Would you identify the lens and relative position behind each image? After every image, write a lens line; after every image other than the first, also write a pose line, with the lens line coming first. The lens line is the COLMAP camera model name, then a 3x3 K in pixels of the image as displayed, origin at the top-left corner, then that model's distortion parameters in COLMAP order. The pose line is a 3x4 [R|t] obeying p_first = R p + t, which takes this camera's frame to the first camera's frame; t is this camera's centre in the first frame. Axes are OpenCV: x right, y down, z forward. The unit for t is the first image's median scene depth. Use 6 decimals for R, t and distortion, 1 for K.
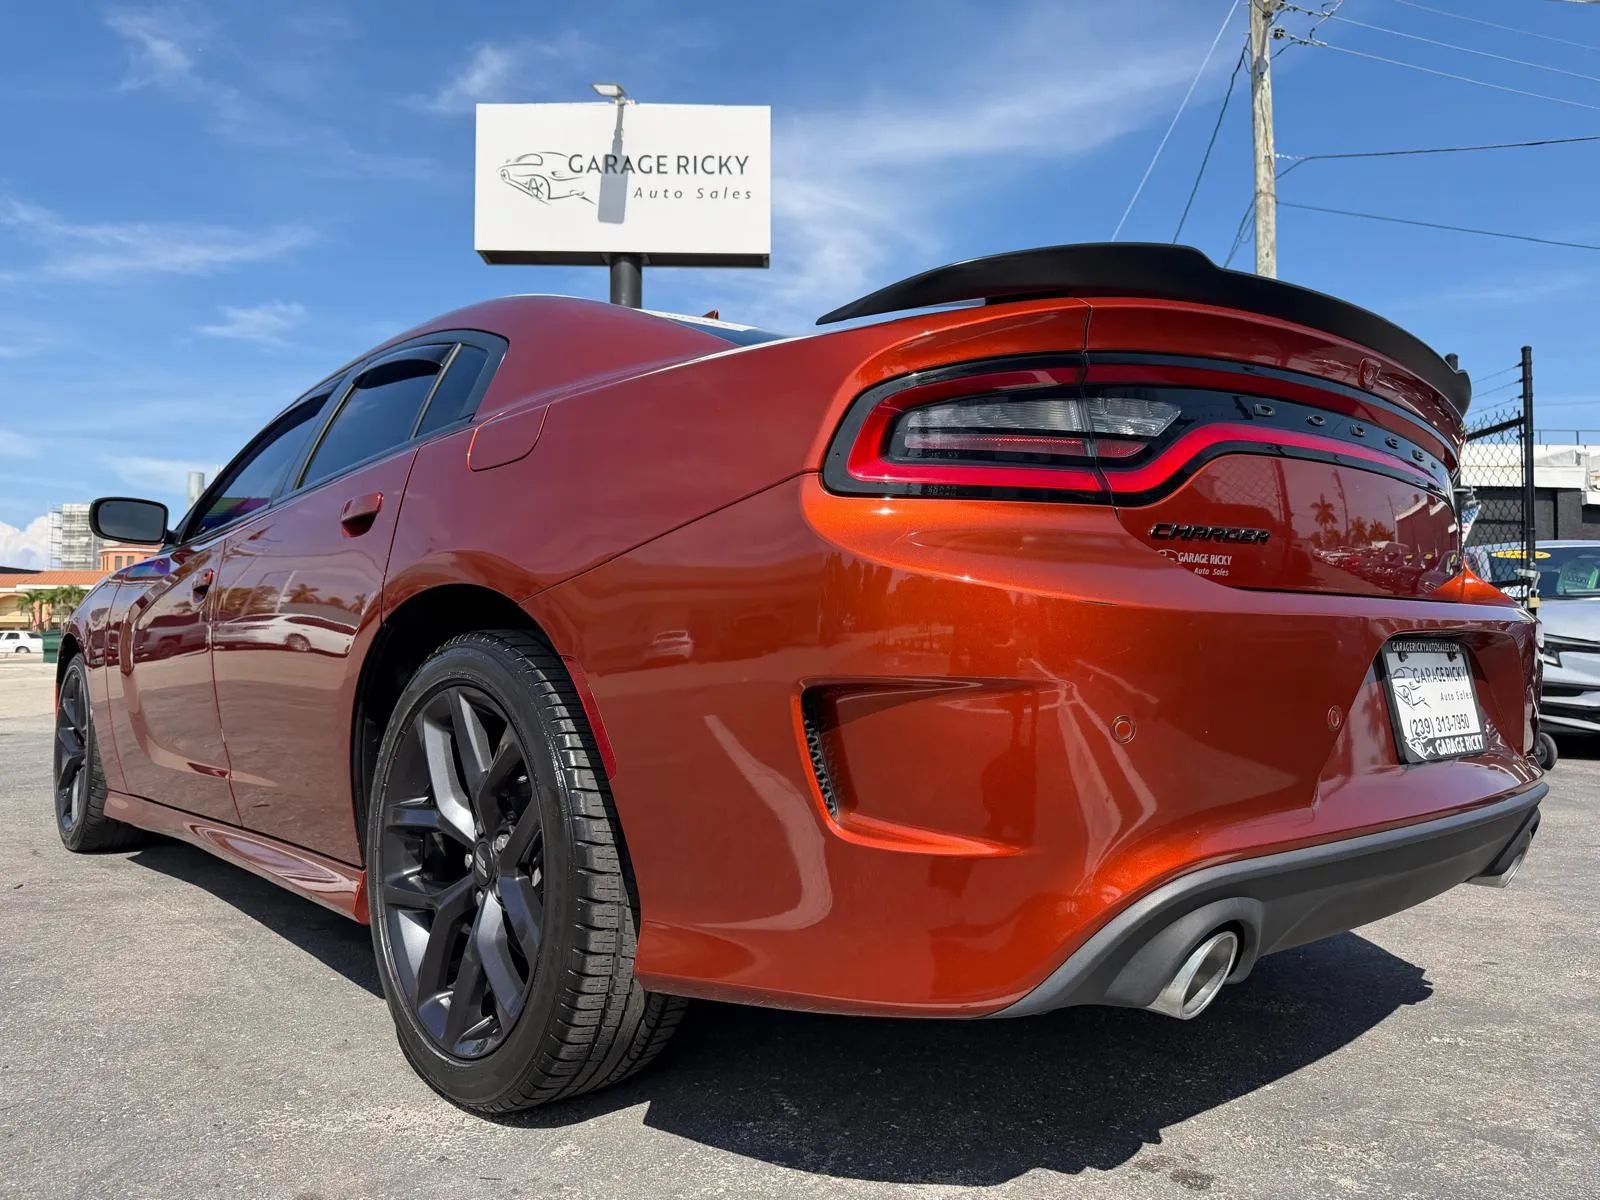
lens RADIAL K [[1131.9, 0, 805.4], [0, 1131.9, 611.3], [0, 0, 1]] dist [0.032156, -0.046829]
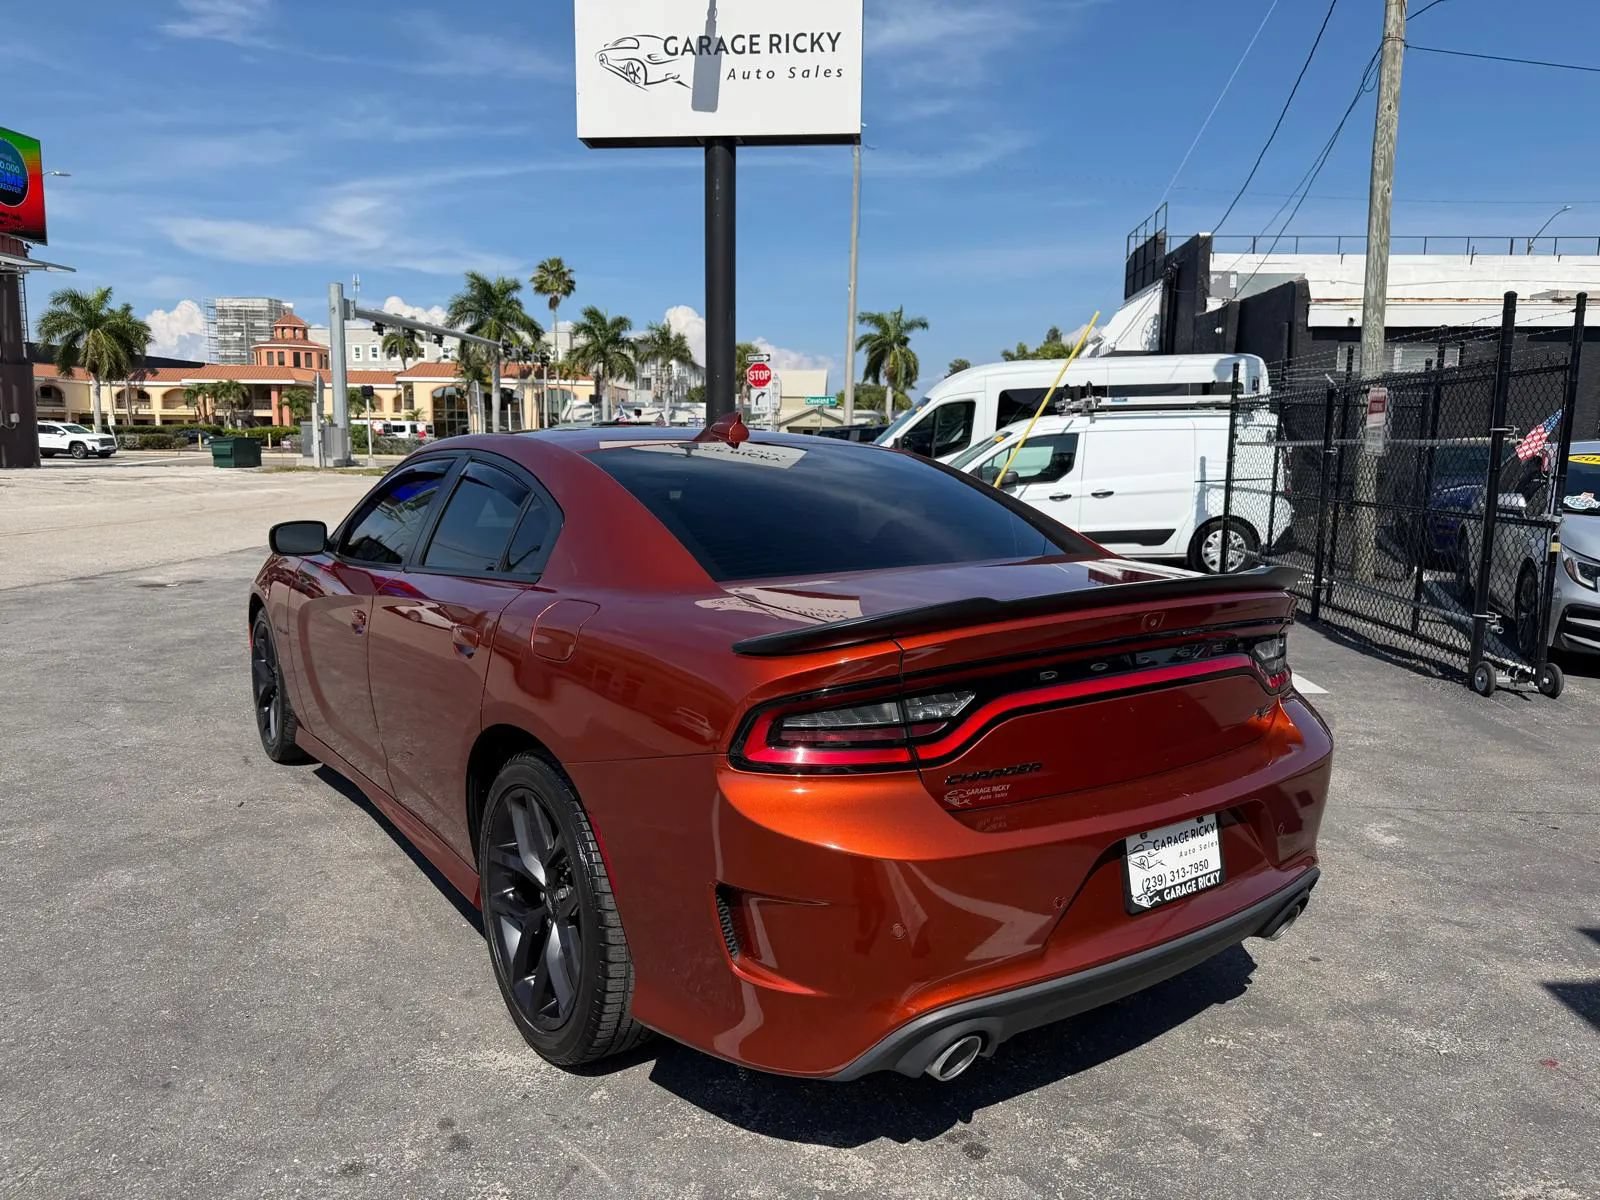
lens RADIAL K [[1131.9, 0, 792.0], [0, 1131.9, 604.6], [0, 0, 1]] dist [0.032156, -0.046829]
pose [[0.992674, 0.024664, -0.118278, 0.038526], [-0.003449, 0.984328, 0.176316, -0.081884], [0.120773, -0.174617, 0.977202, -0.069610]]
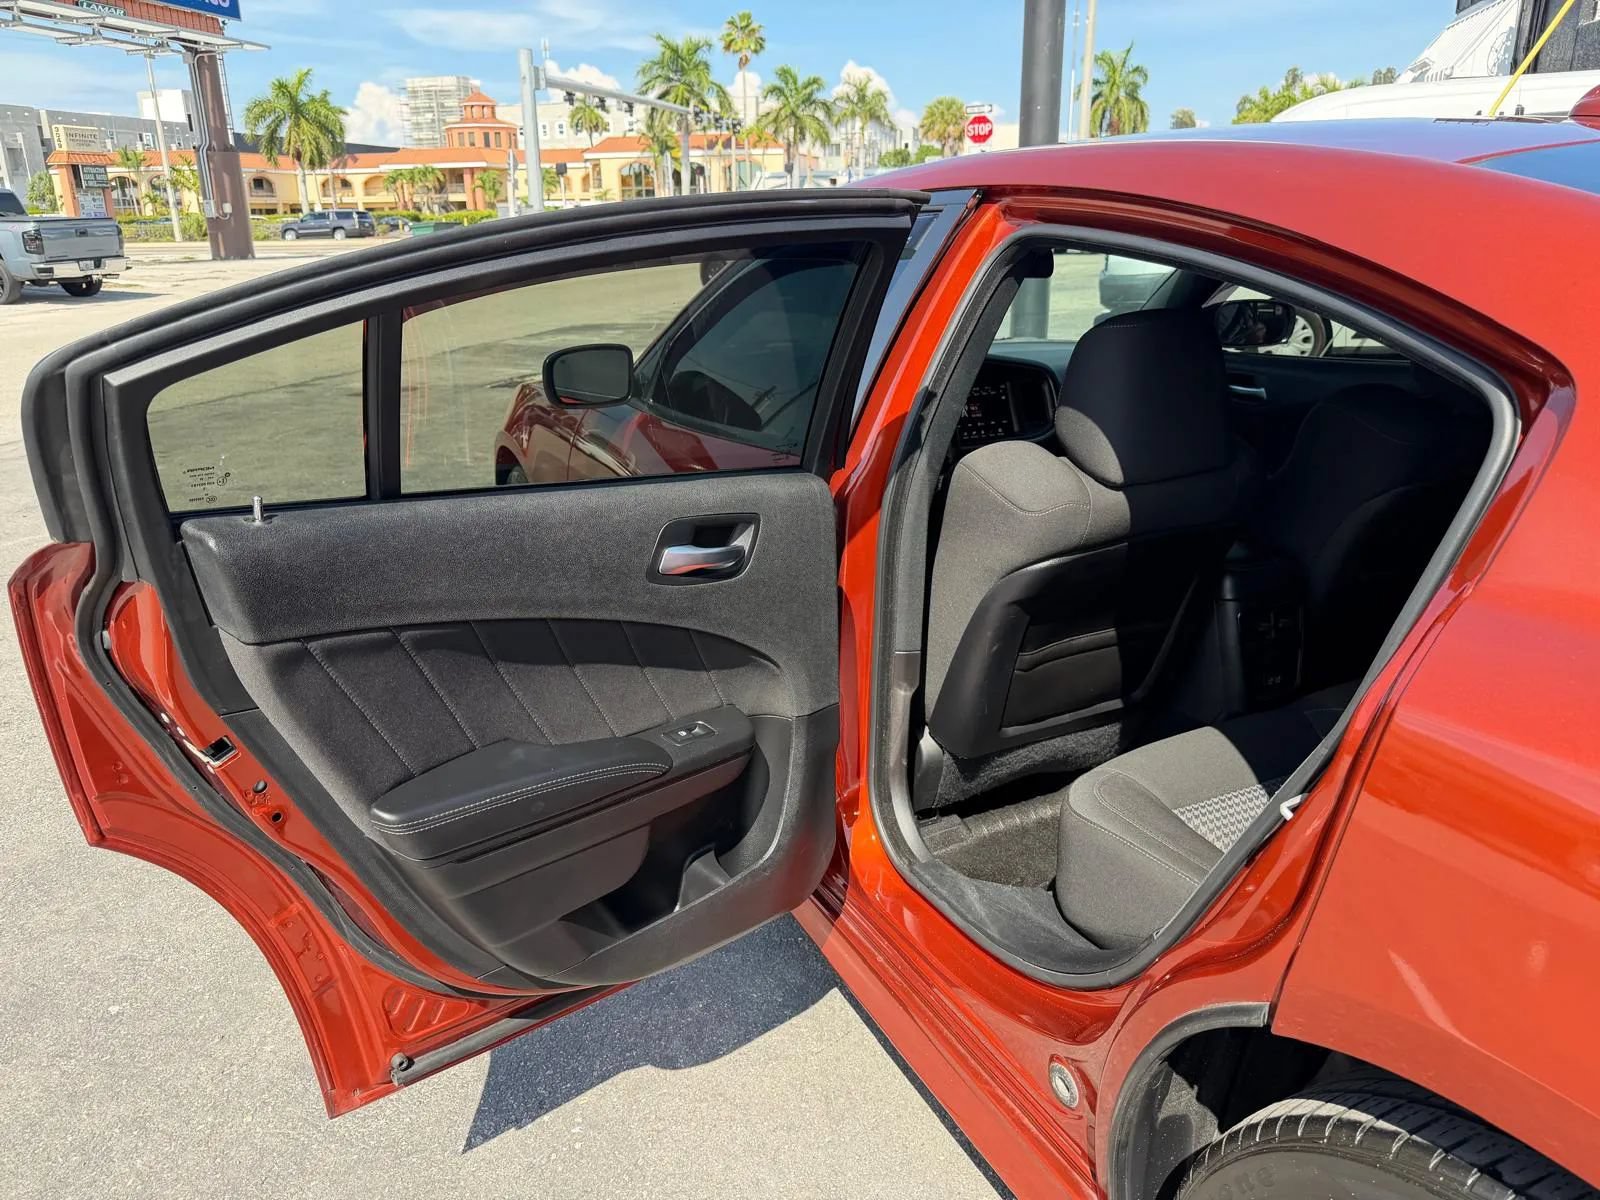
lens RADIAL K [[1131.9, 0, 795.0], [0, 1131.9, 575.8], [0, 0, 1]] dist [0.032156, -0.046829]
pose [[0.961928, 0.062217, -0.266128, -0.112062], [0.031566, 0.941935, 0.334310, -0.068151], [0.271475, -0.329982, 0.904109, 0.142370]]
